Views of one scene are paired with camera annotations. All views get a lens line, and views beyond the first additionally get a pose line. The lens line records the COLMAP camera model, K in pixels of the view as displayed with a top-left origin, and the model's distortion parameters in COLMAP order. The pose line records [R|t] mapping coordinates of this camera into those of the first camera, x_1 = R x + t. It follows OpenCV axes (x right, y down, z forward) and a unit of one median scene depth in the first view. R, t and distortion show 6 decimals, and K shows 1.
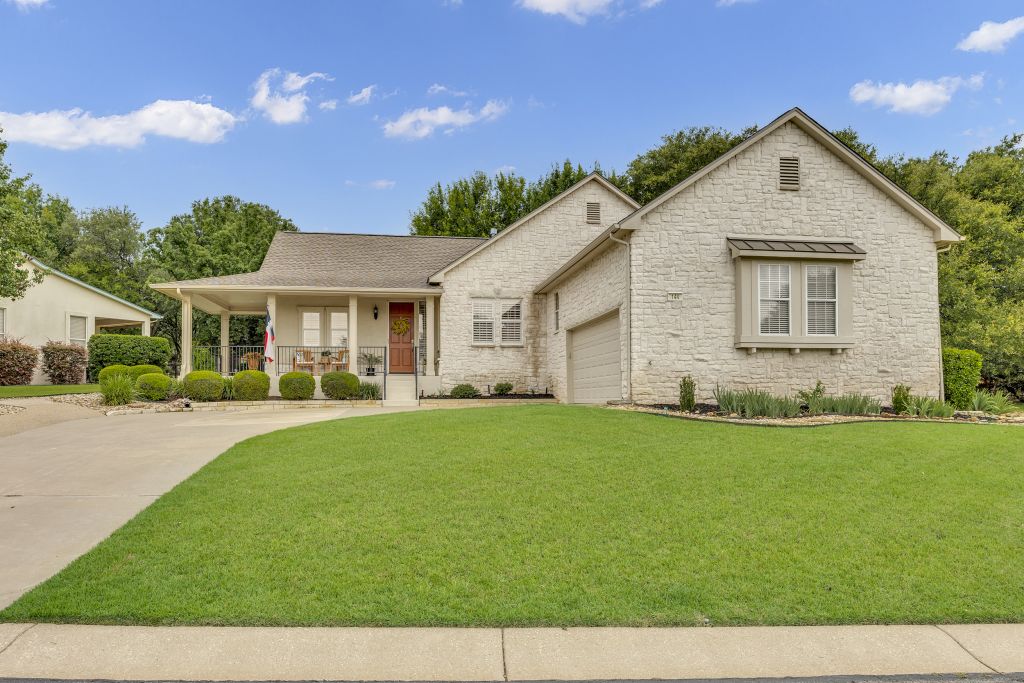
lens RADIAL K [[703.3, 0, 494.0], [0, 703.3, 417.3], [0, 0, 1]] dist [-0.002886, -0.001217]
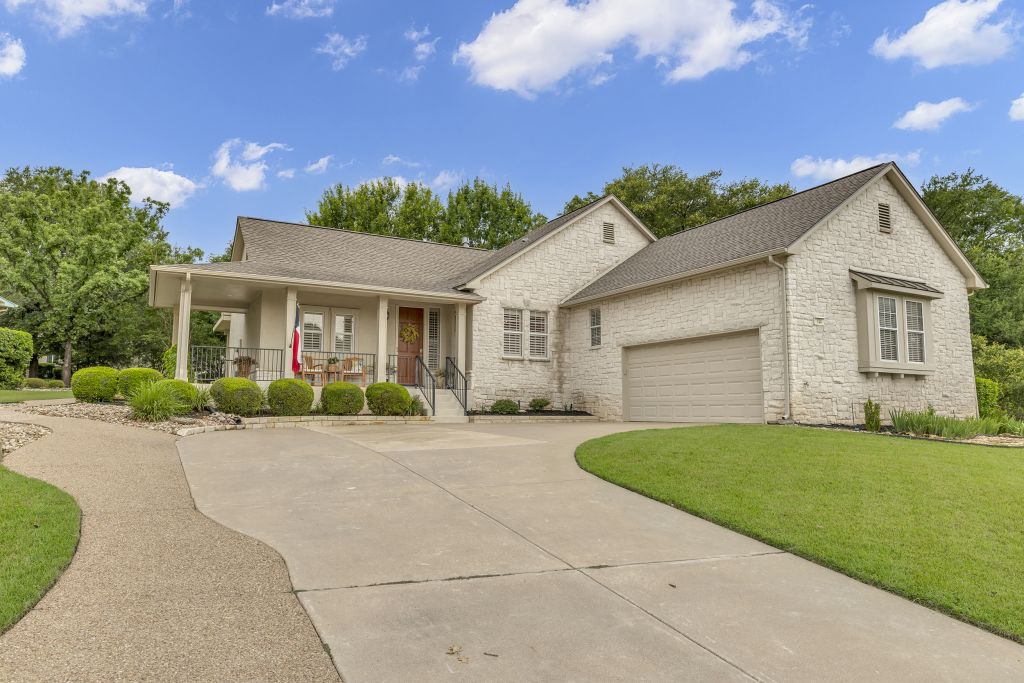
lens RADIAL K [[703.3, 0, 506.5], [0, 703.3, 346.5], [0, 0, 1]] dist [-0.002886, -0.001217]
pose [[0.936812, 0.044198, 0.347030, -0.389301], [-0.002043, 0.992661, -0.120913, -0.004948], [-0.349827, 0.112564, 0.930027, 0.142153]]
